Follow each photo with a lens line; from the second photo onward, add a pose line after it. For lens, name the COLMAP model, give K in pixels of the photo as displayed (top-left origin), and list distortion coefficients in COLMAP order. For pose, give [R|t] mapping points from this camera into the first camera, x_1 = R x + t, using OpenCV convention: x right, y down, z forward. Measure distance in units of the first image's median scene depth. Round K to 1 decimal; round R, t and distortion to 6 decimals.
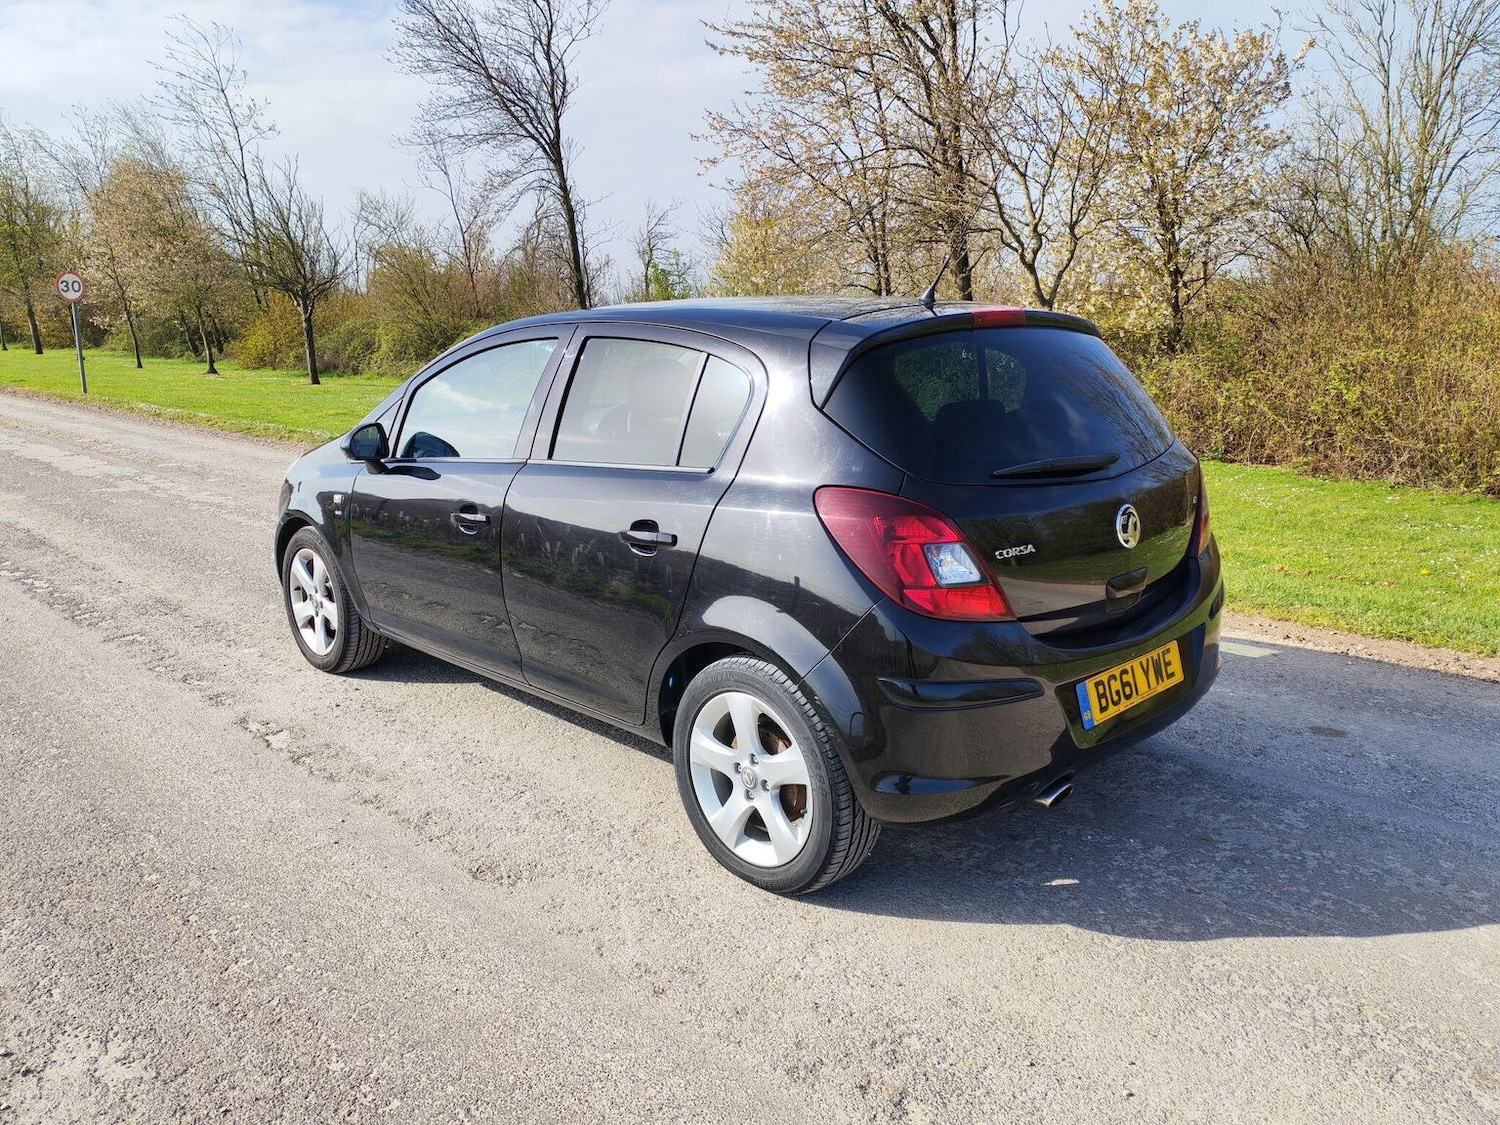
lens RADIAL K [[1152.3, 0, 731.2], [0, 1152.3, 569.4], [0, 0, 1]] dist [0.088844, -0.109862]
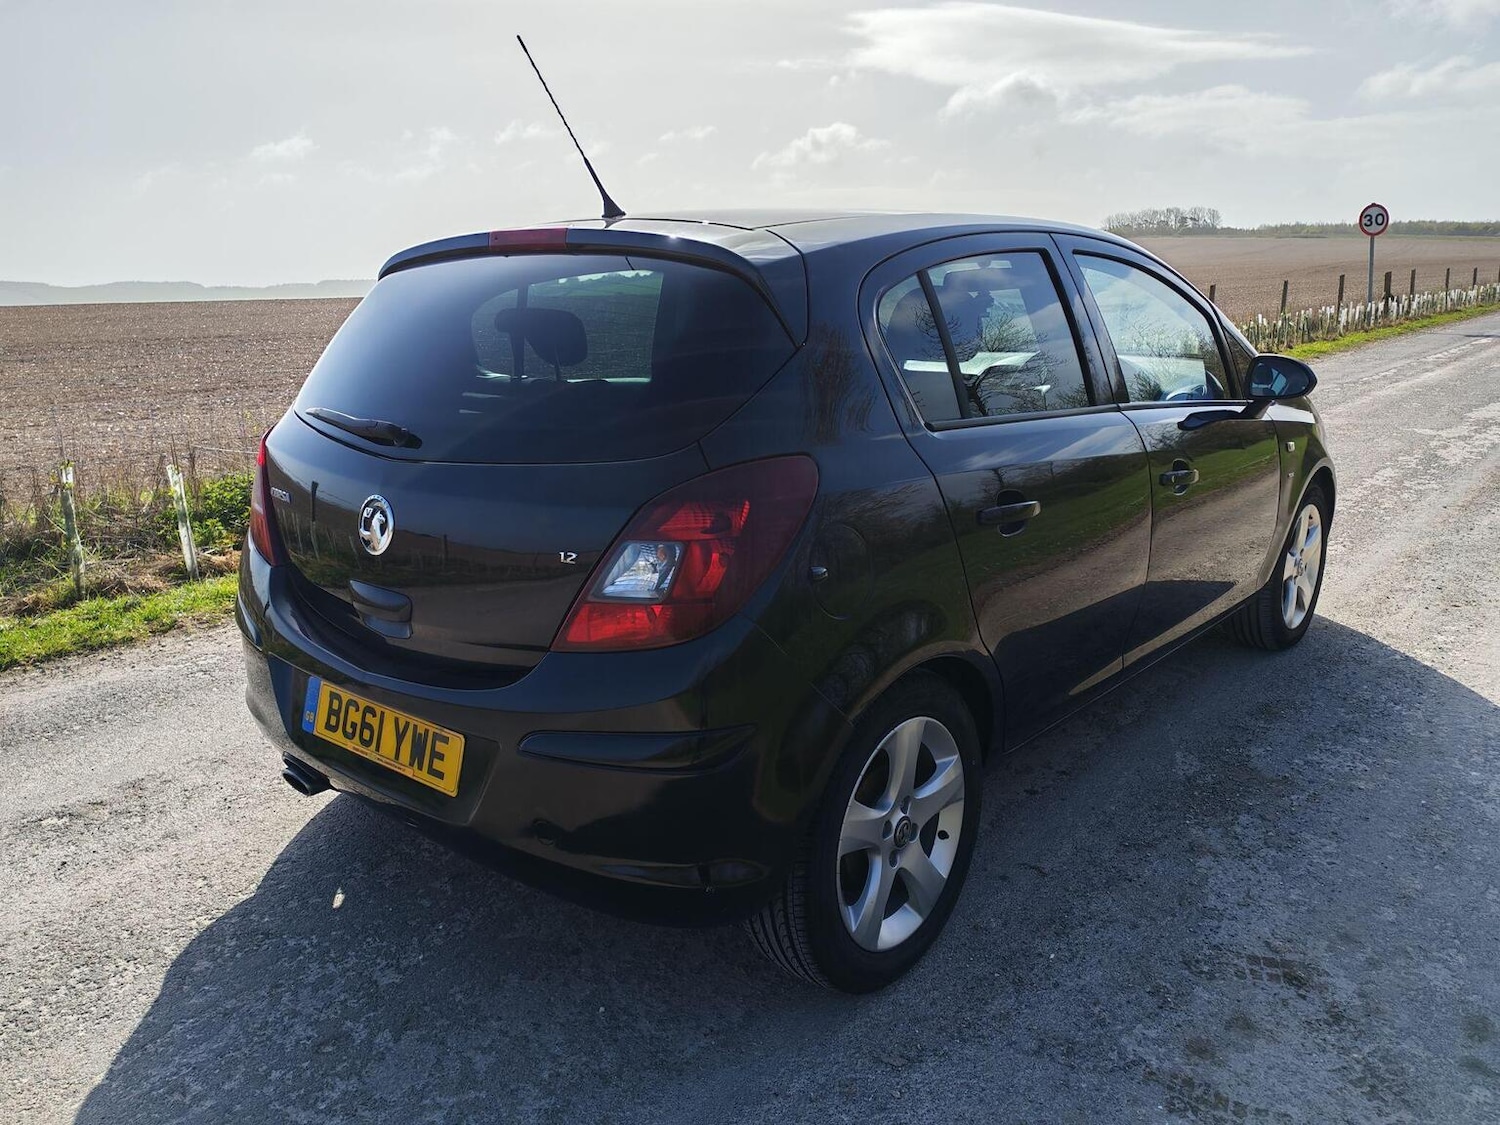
lens RADIAL K [[1137.1, 0, 728.1], [0, 1137.1, 558.1], [0, 0, 1]] dist [0.061136, -0.071650]
pose [[0.094457, 0.262827, -0.960208, 0.945538], [-0.210086, 0.948062, 0.238836, -0.210771], [0.973109, 0.179166, 0.144768, 0.987865]]
